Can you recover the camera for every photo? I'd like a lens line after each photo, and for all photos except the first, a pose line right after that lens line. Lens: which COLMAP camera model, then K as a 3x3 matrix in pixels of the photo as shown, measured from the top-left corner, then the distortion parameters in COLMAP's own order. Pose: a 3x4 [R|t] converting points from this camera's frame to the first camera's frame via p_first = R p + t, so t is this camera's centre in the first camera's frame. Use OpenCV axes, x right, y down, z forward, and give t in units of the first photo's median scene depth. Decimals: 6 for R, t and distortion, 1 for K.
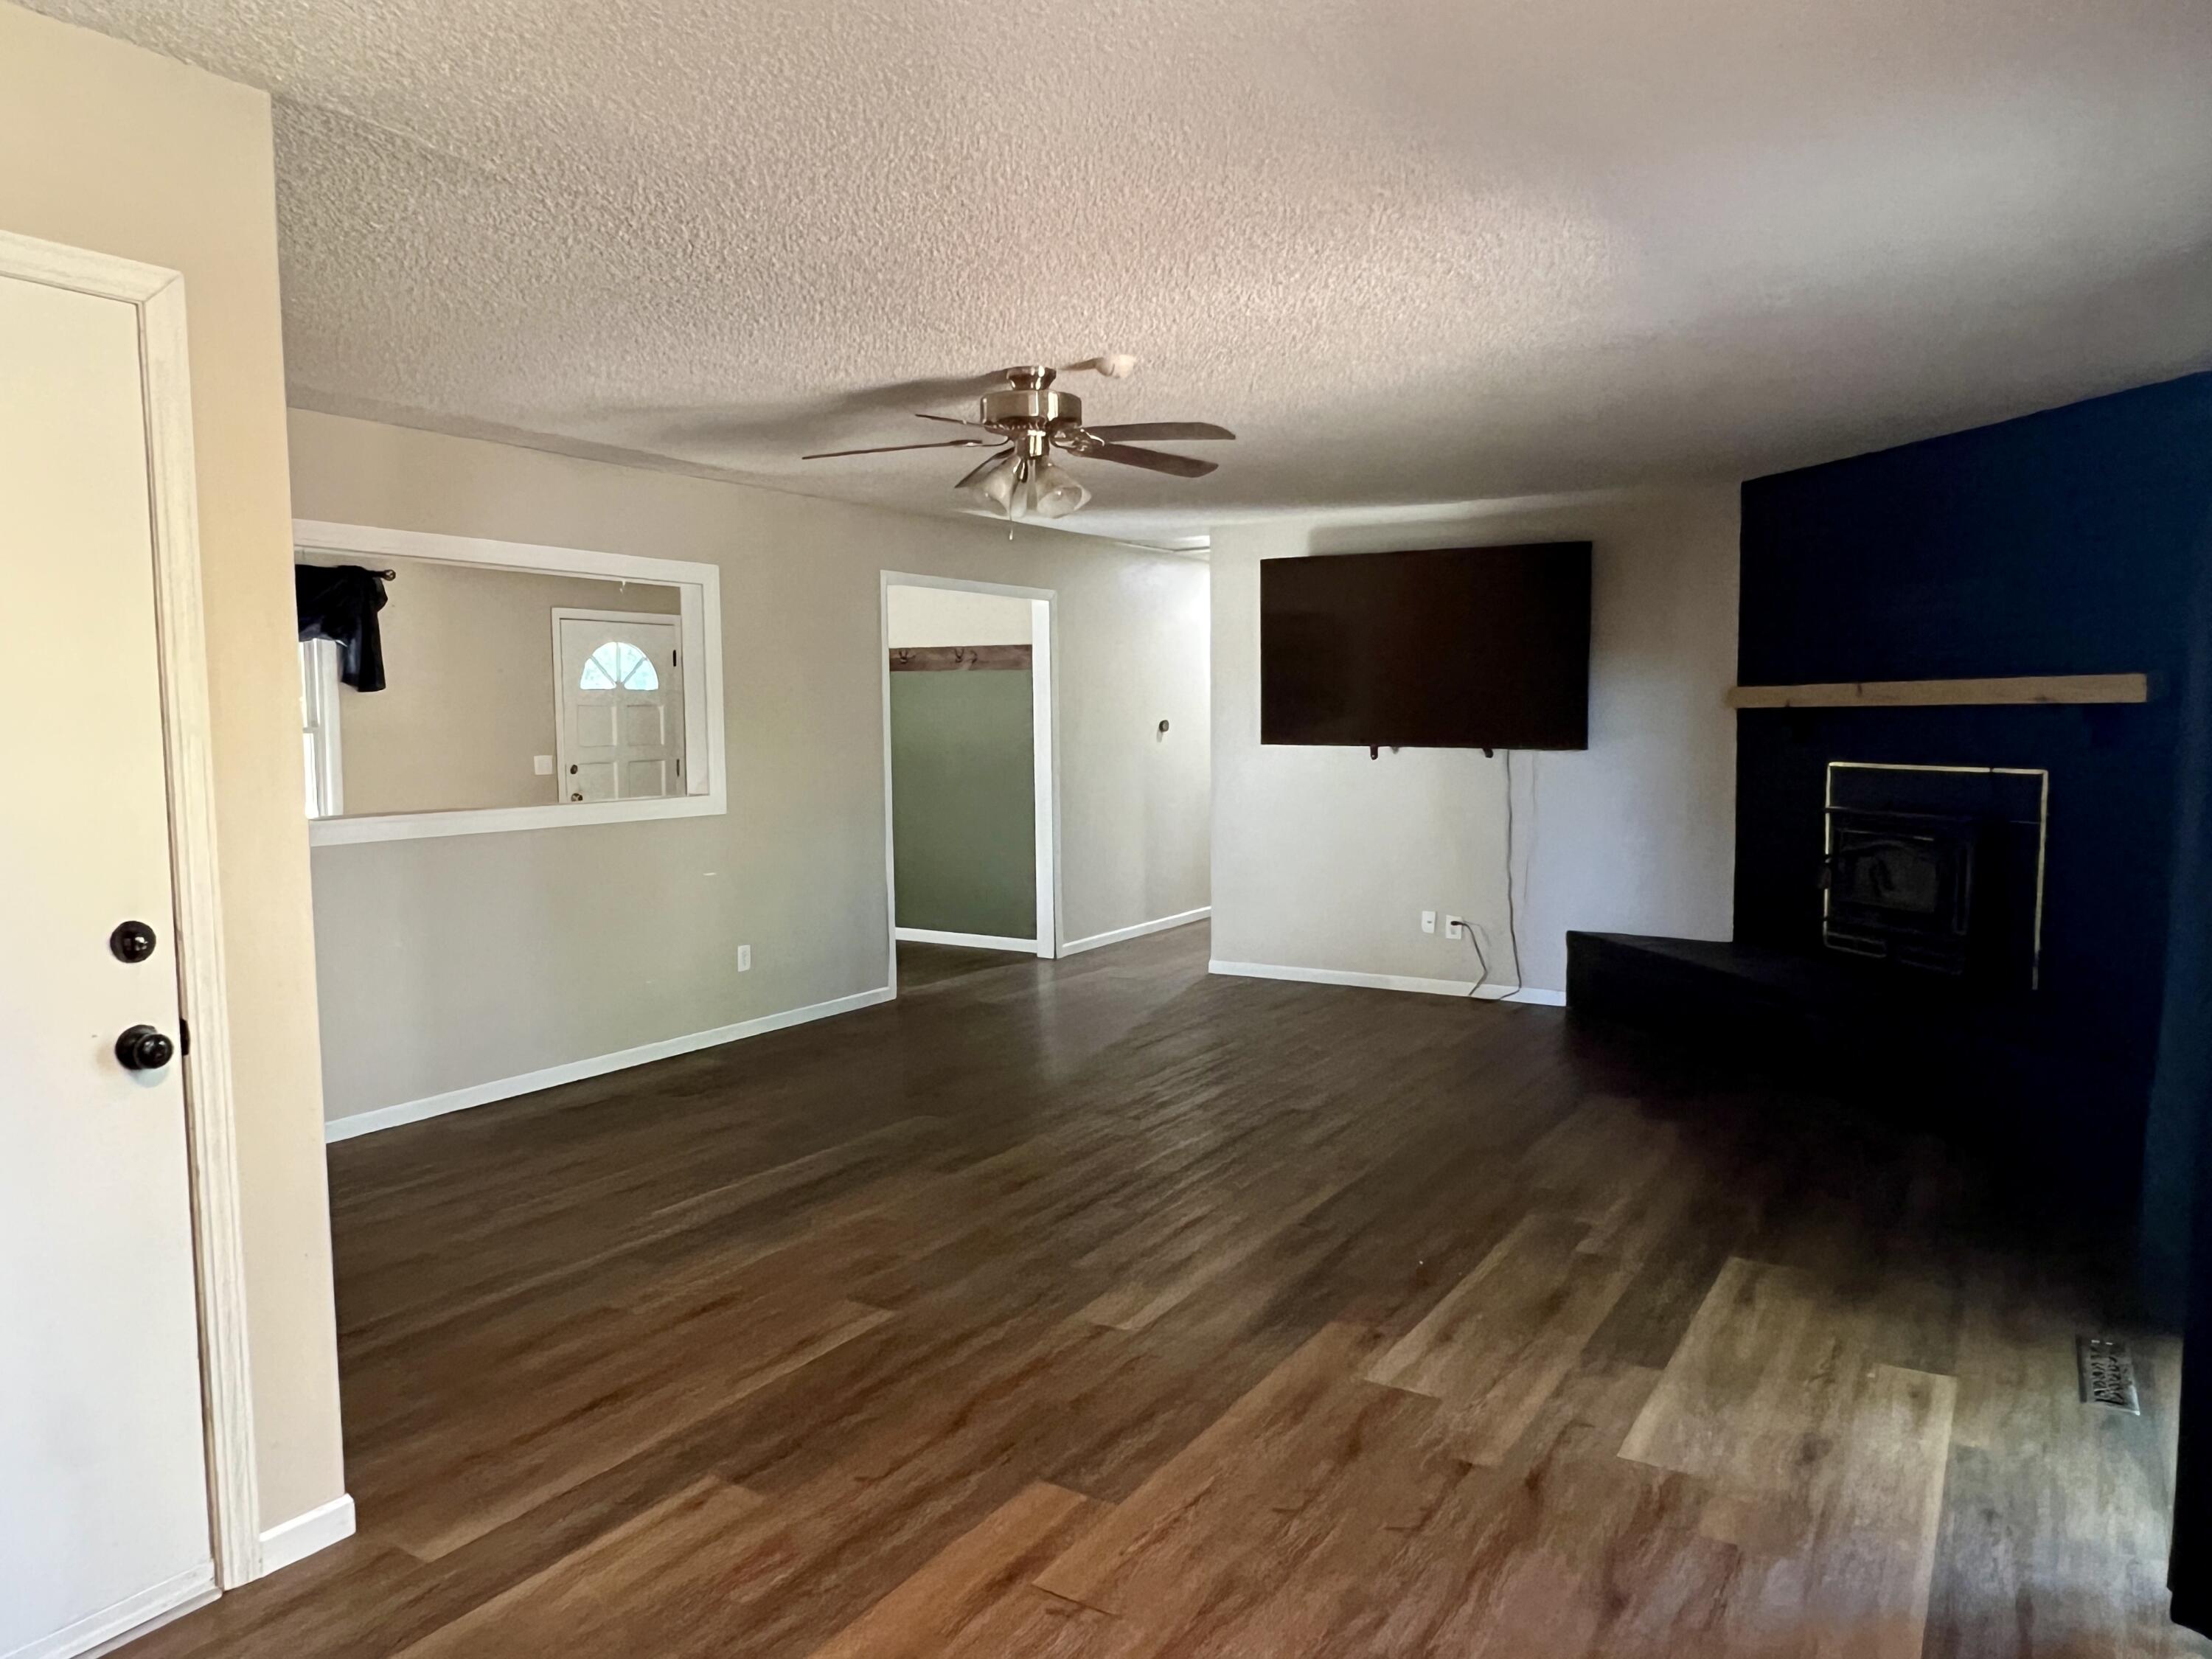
lens RADIAL K [[1495.3, 0, 1103.0], [0, 1495.3, 829.4], [0, 0, 1]] dist [0.001072, -0.003336]
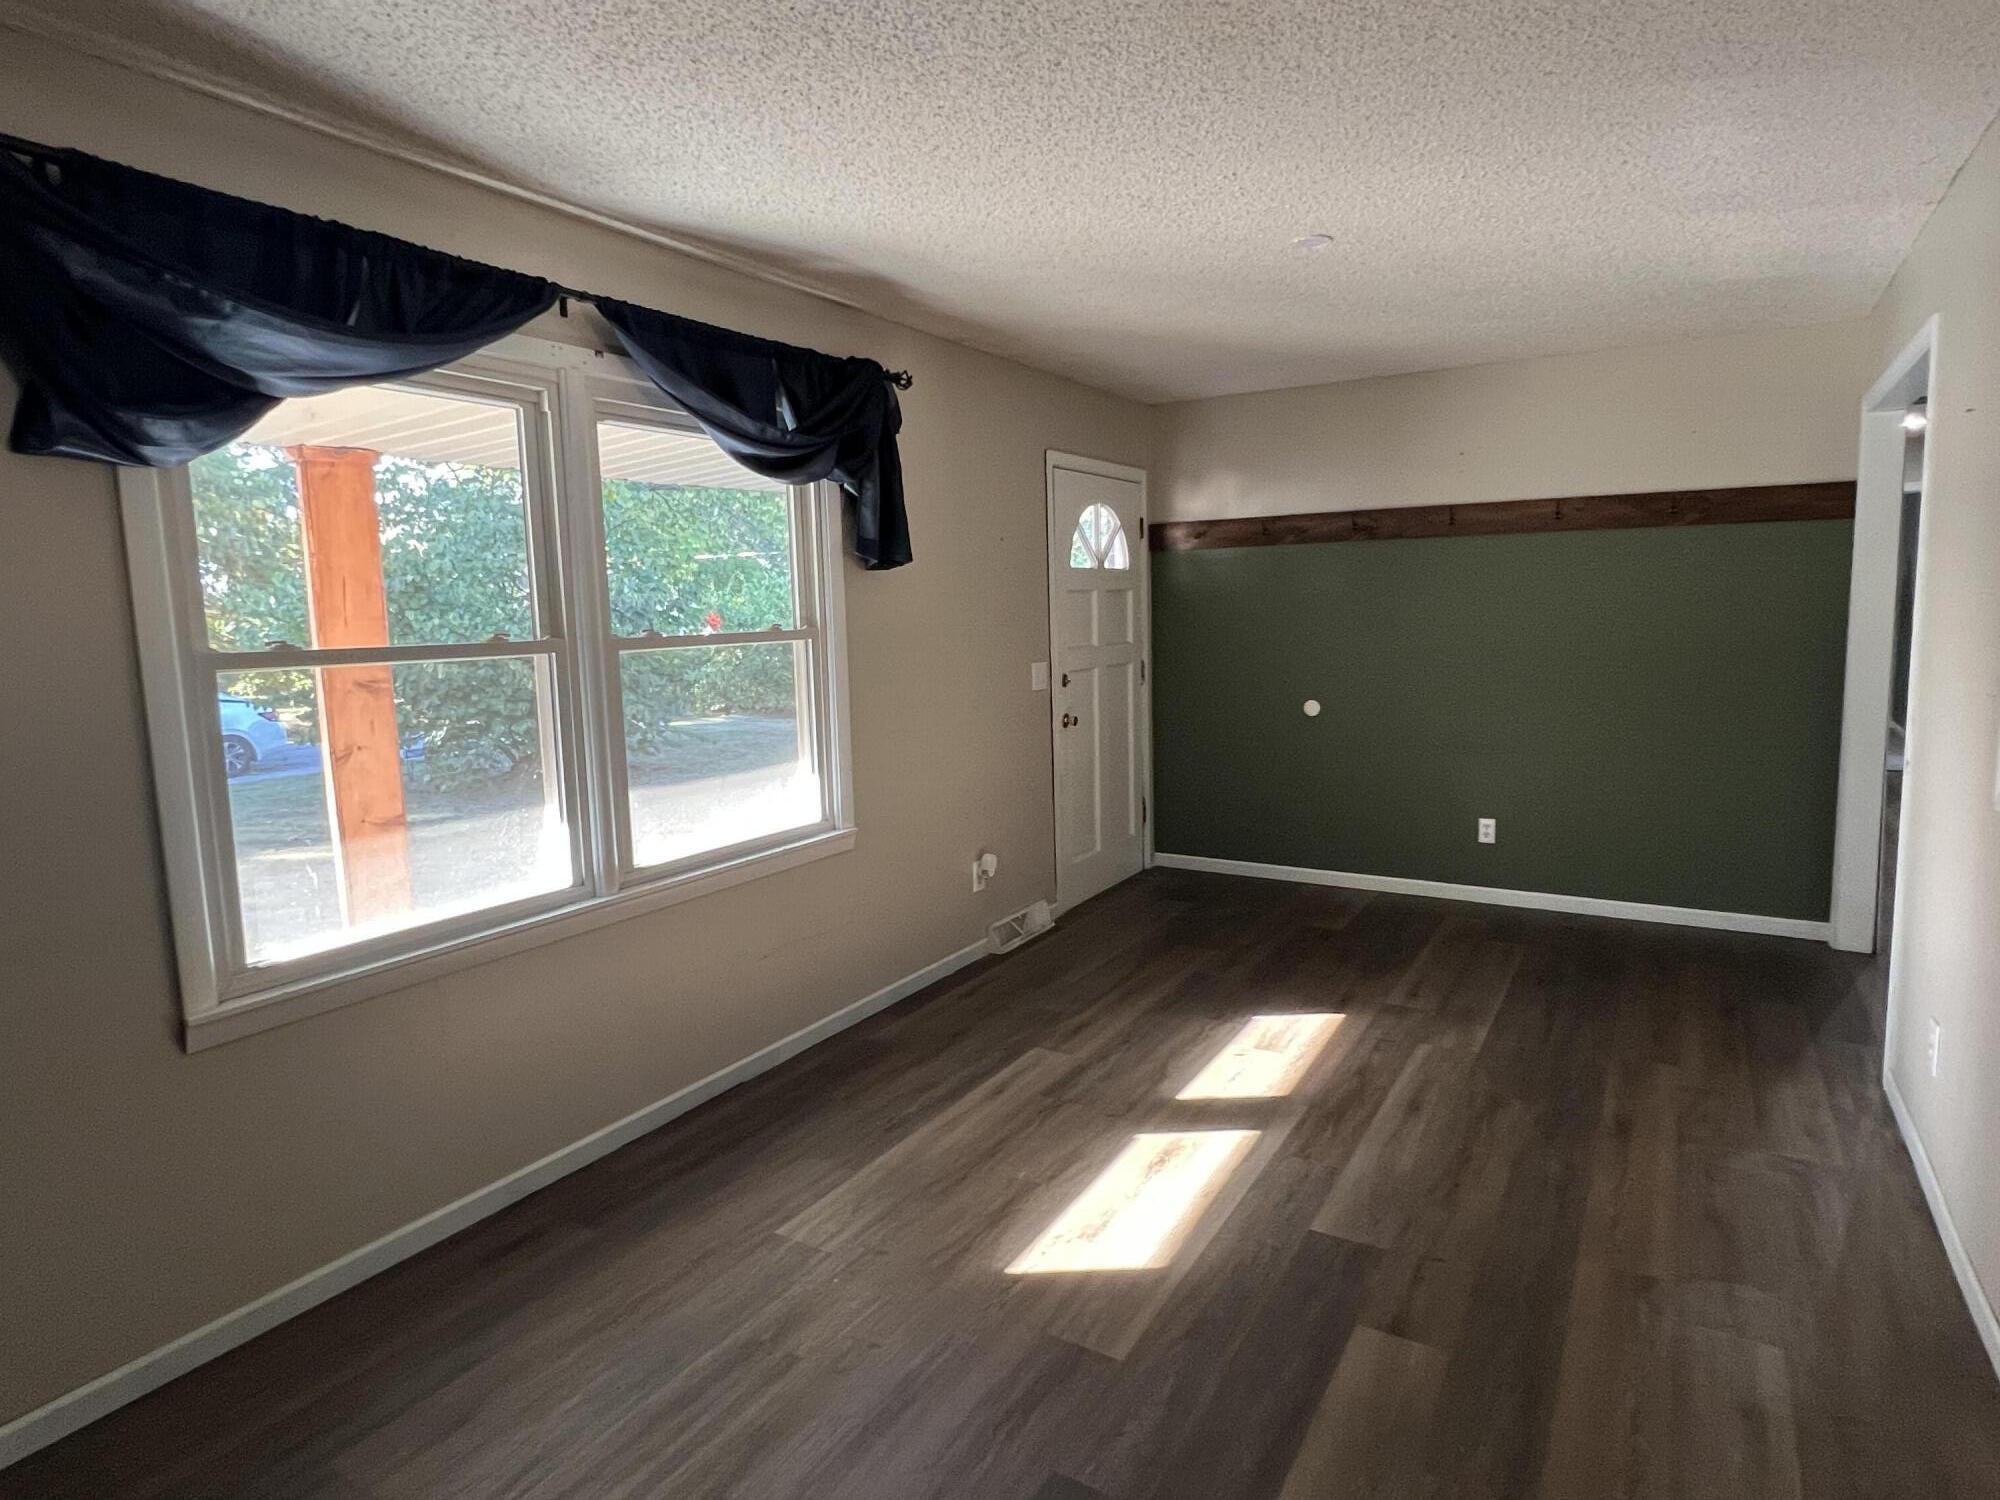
lens RADIAL K [[1116.3, 0, 1005.8], [0, 1116.3, 746.6], [0, 0, 1]] dist [-0.002431, -0.000236]
pose [[0.999635, -0.021419, 0.016466, -0.424916], [0.020619, 0.998667, 0.047325, -0.037458], [-0.017457, -0.046968, 0.998744, 0.504275]]
